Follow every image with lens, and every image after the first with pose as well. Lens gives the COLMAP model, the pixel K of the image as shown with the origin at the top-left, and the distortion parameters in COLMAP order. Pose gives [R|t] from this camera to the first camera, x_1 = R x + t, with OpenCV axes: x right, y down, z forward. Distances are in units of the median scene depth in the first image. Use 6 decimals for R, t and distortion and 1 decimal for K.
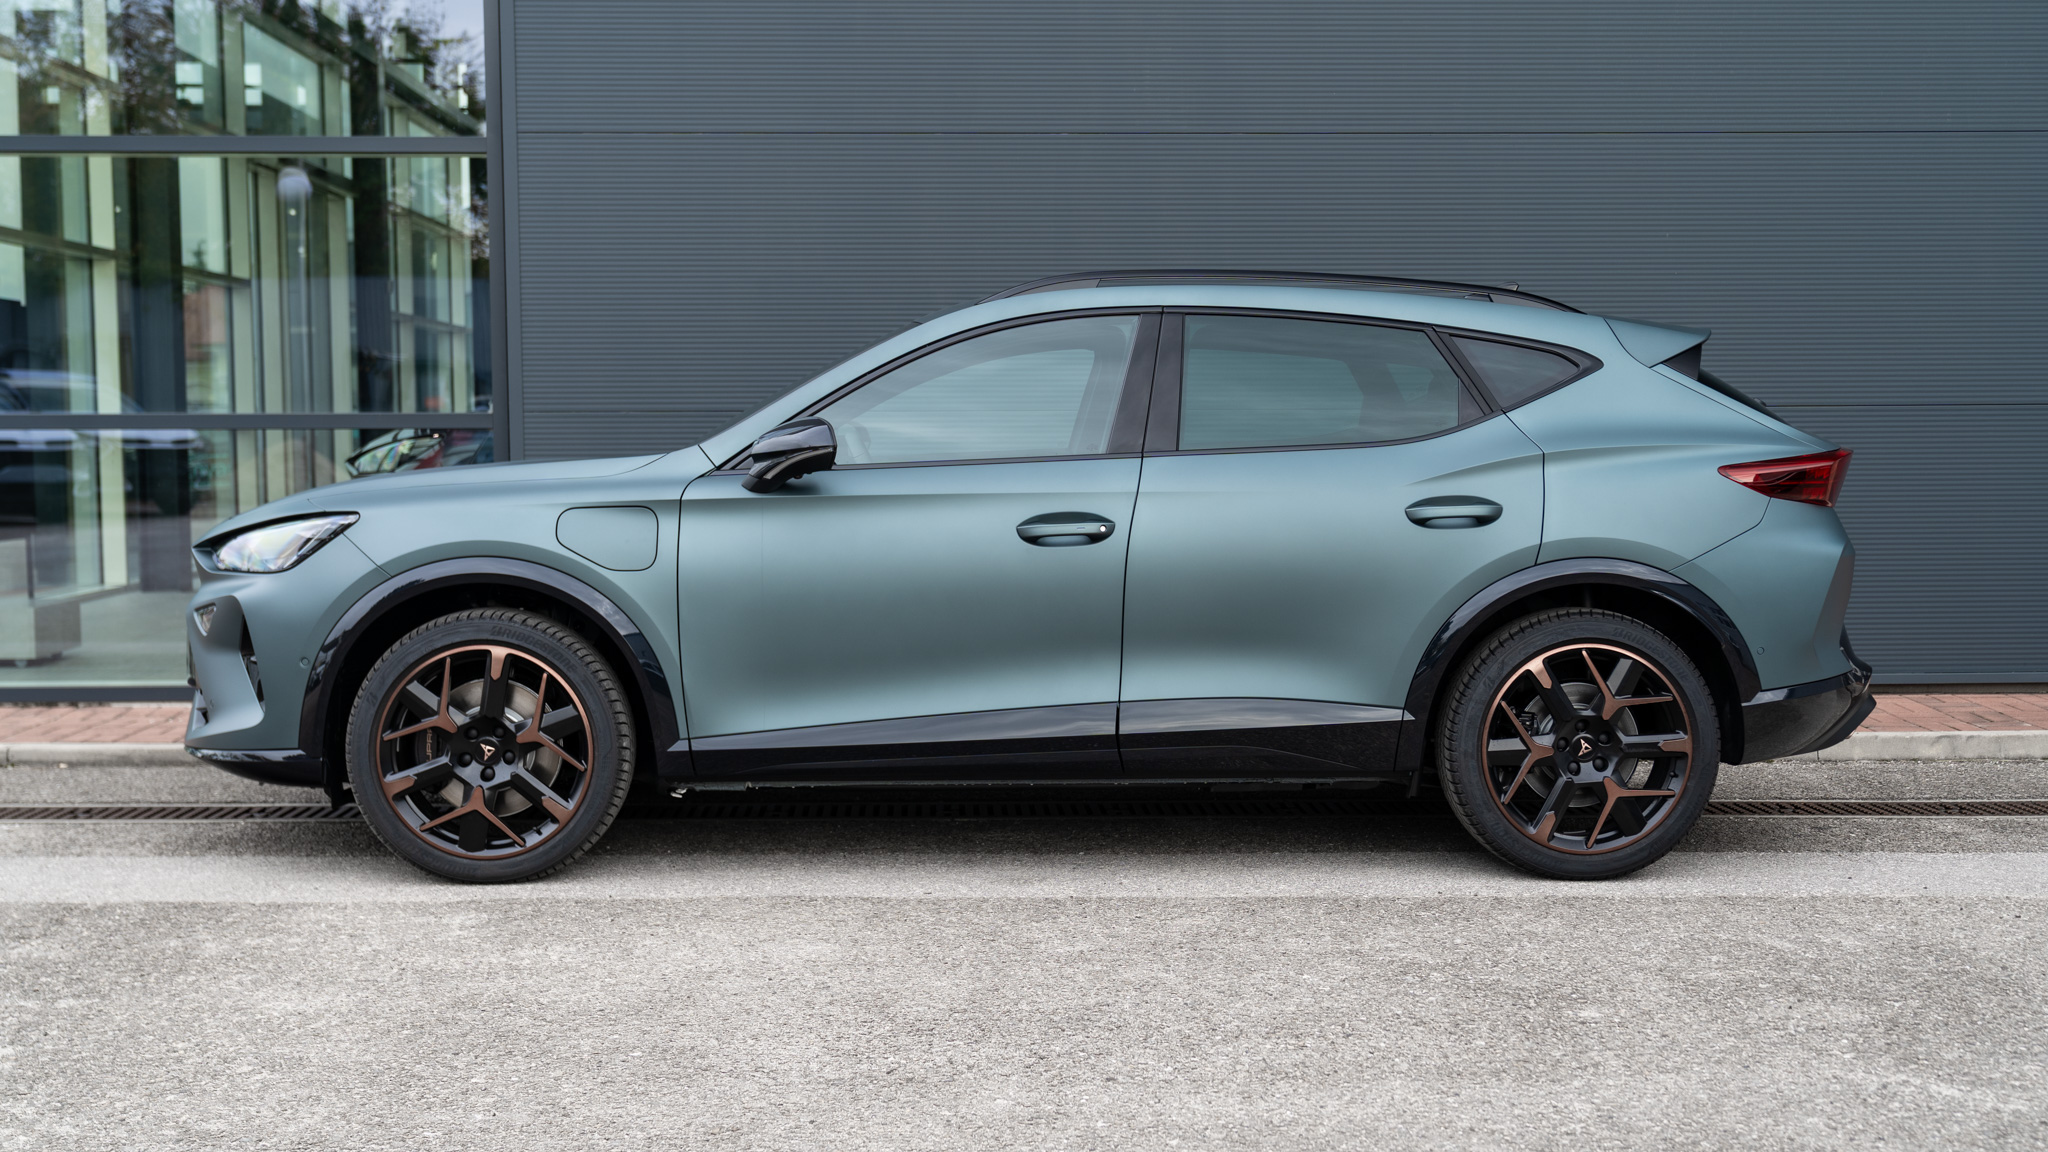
lens RADIAL K [[2560.0, 0, 1022.4], [0, 2560.0, 631.0], [0, 0, 1]] dist [0.015699, 0.023574]
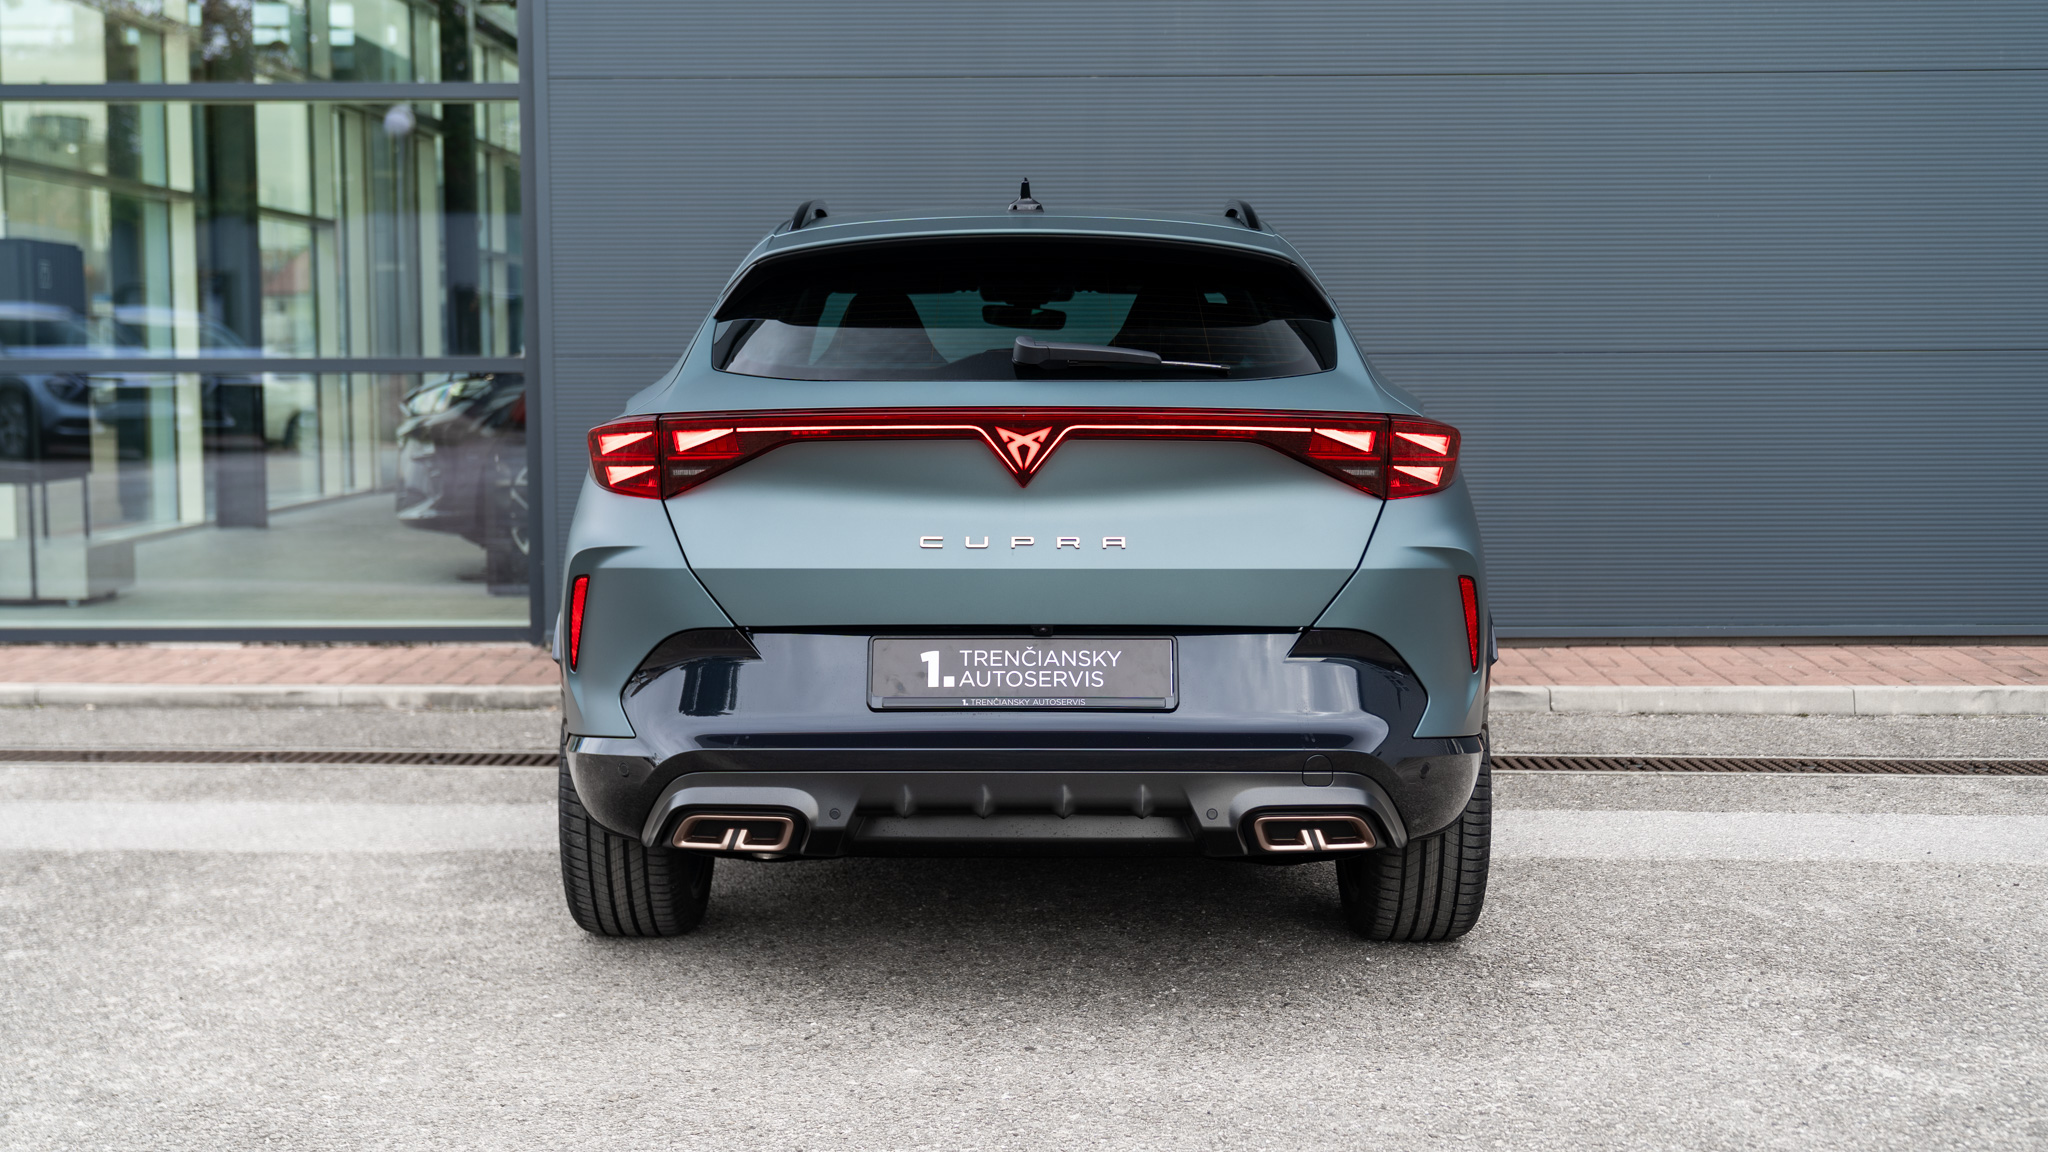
lens RADIAL K [[2556.0, 0, 1024.0], [0, 2556.0, 576.0], [0, 0, 1]] dist [0.006573, 0.050067]
pose [[0.998750, 0.005239, -0.049715, 0.058324], [-0.004950, 0.999970, 0.005950, -0.009379], [0.049744, -0.005696, 0.998746, 0.012375]]
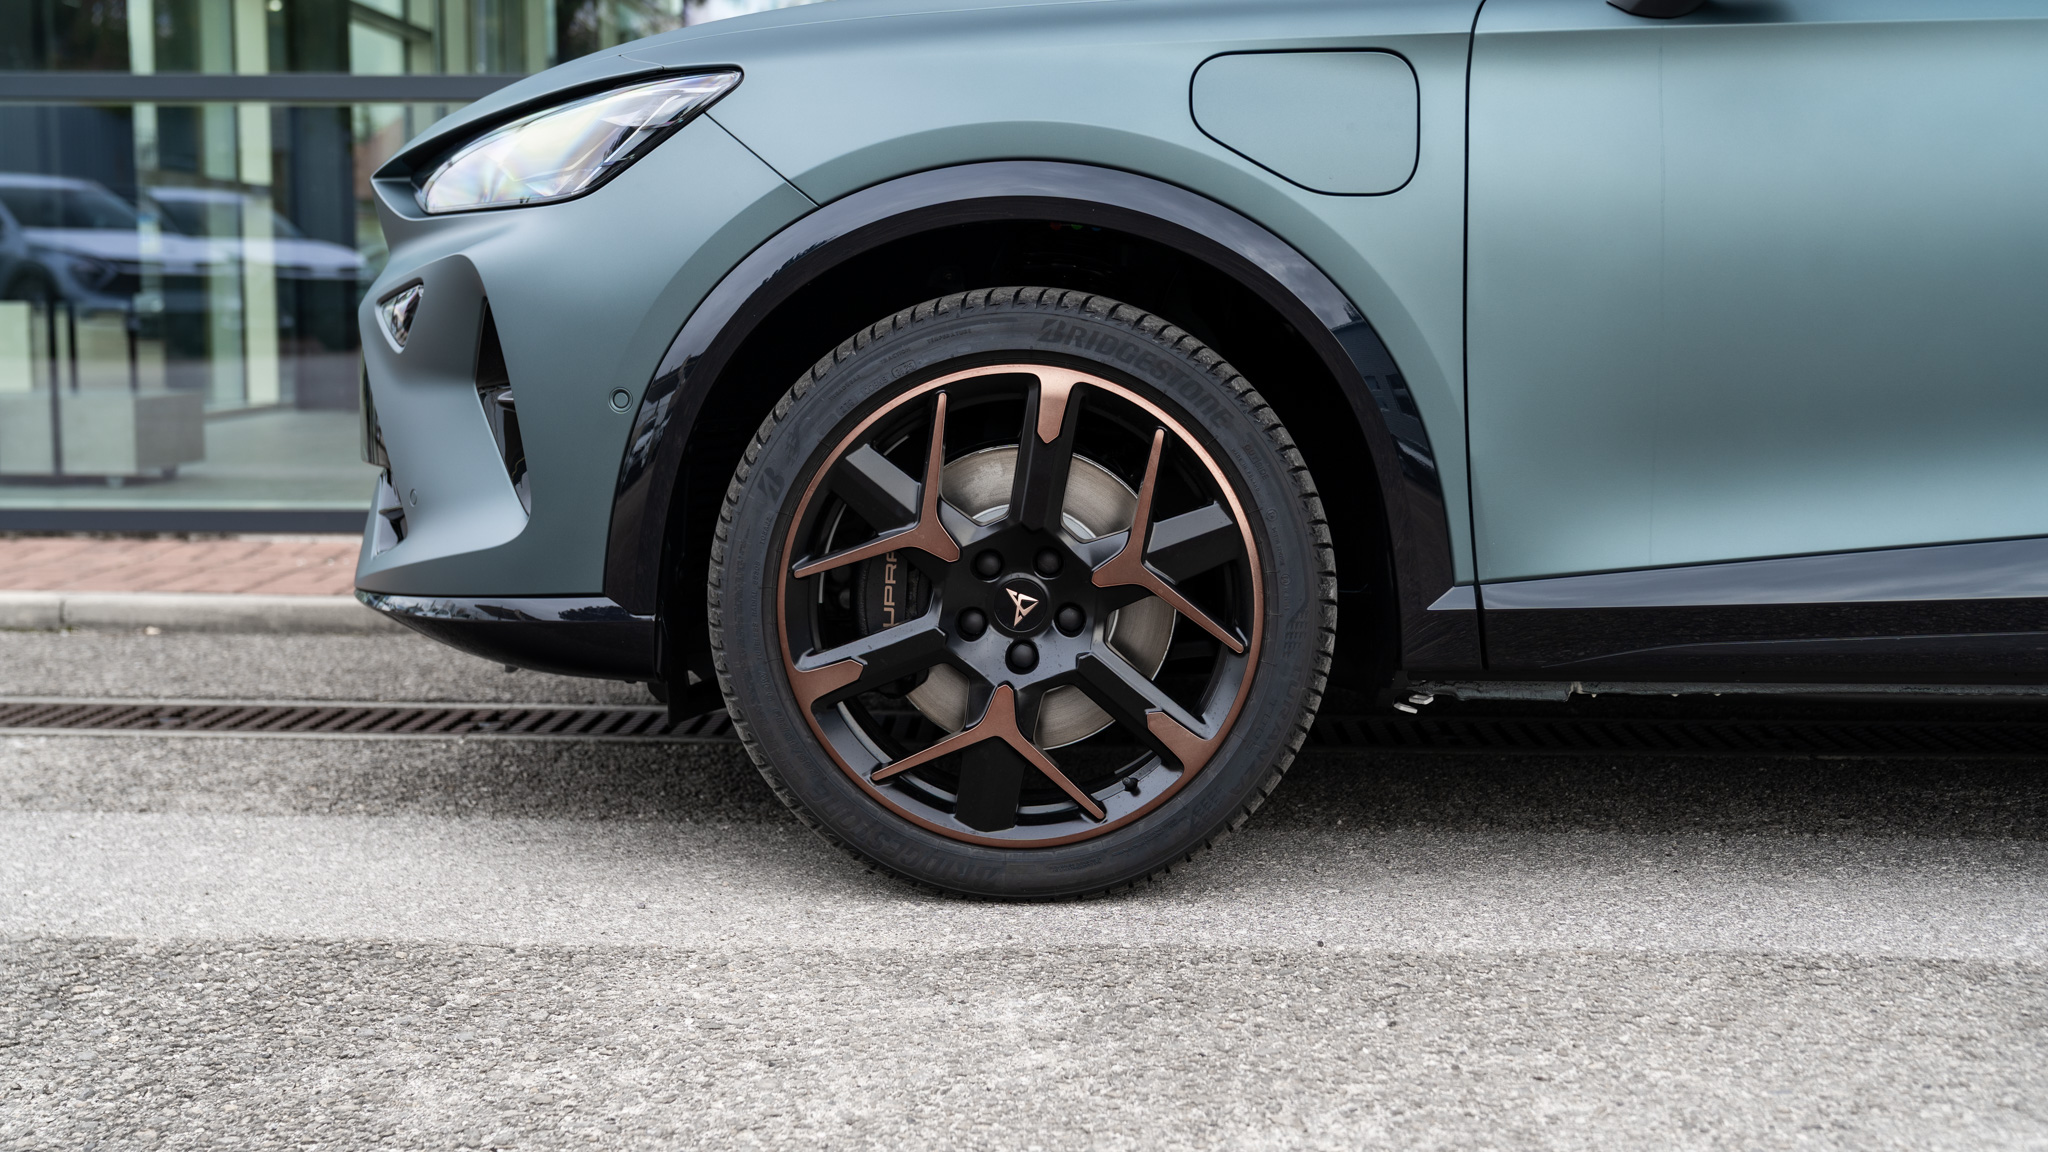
lens RADIAL K [[2570.0, 0, 1024.0], [0, 2570.0, 576.0], [0, 0, 1]] dist [-0.002345, -0.029880]
pose [[0.998221, 0.012088, -0.058388, -0.182279], [-0.010736, 0.999668, 0.023412, 0.031325], [0.058652, -0.022743, 0.998019, 0.553772]]
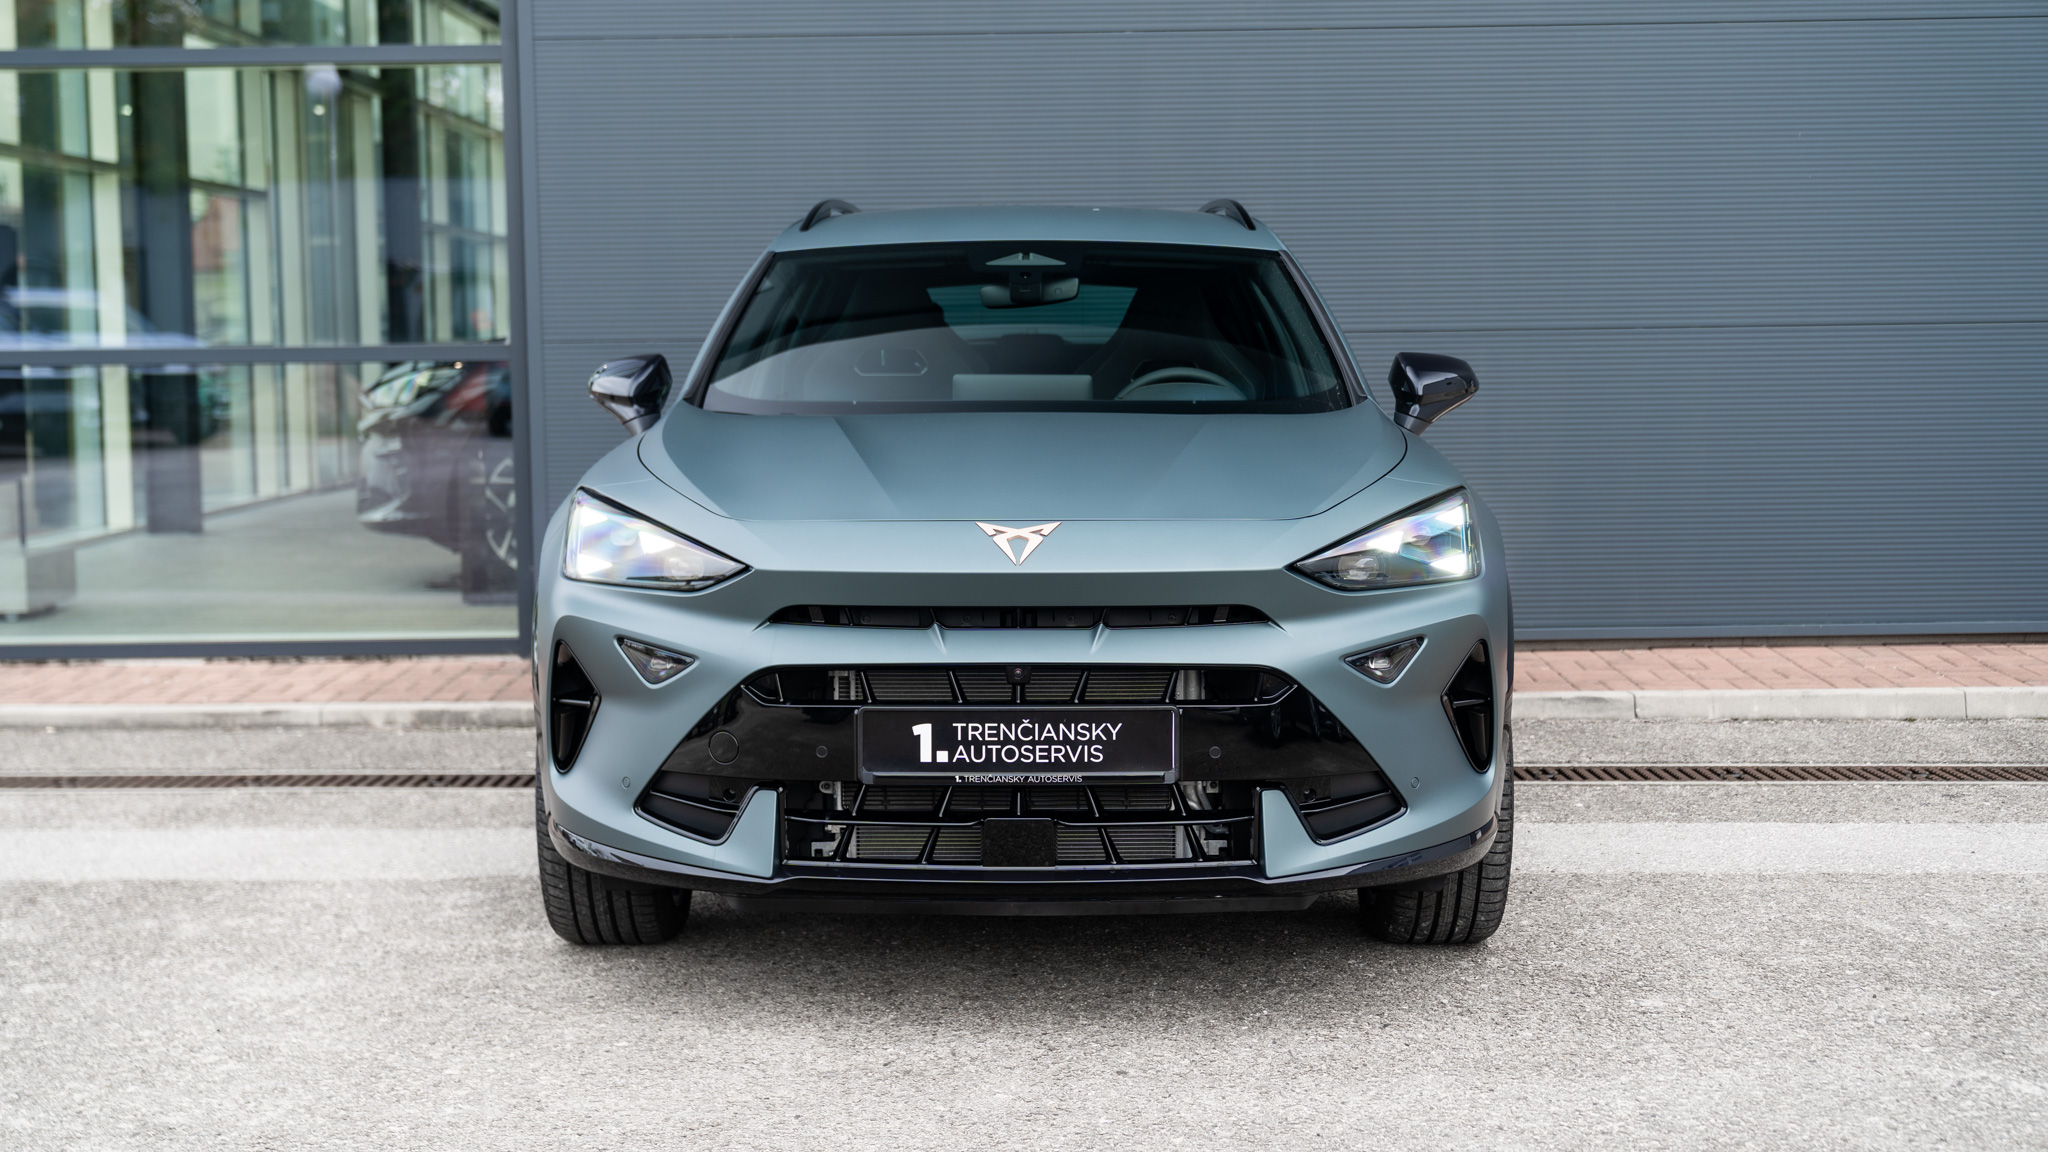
lens RADIAL K [[2878.1, 0, 1011.9], [0, 2878.1, 577.8], [0, 0, 1]] dist [0.024336, 0.007641]
pose [[0.998868, -0.004881, -0.047310, 0.032779], [0.005149, 0.999971, 0.005541, -0.008791], [0.047282, -0.005778, 0.998865, -0.039124]]
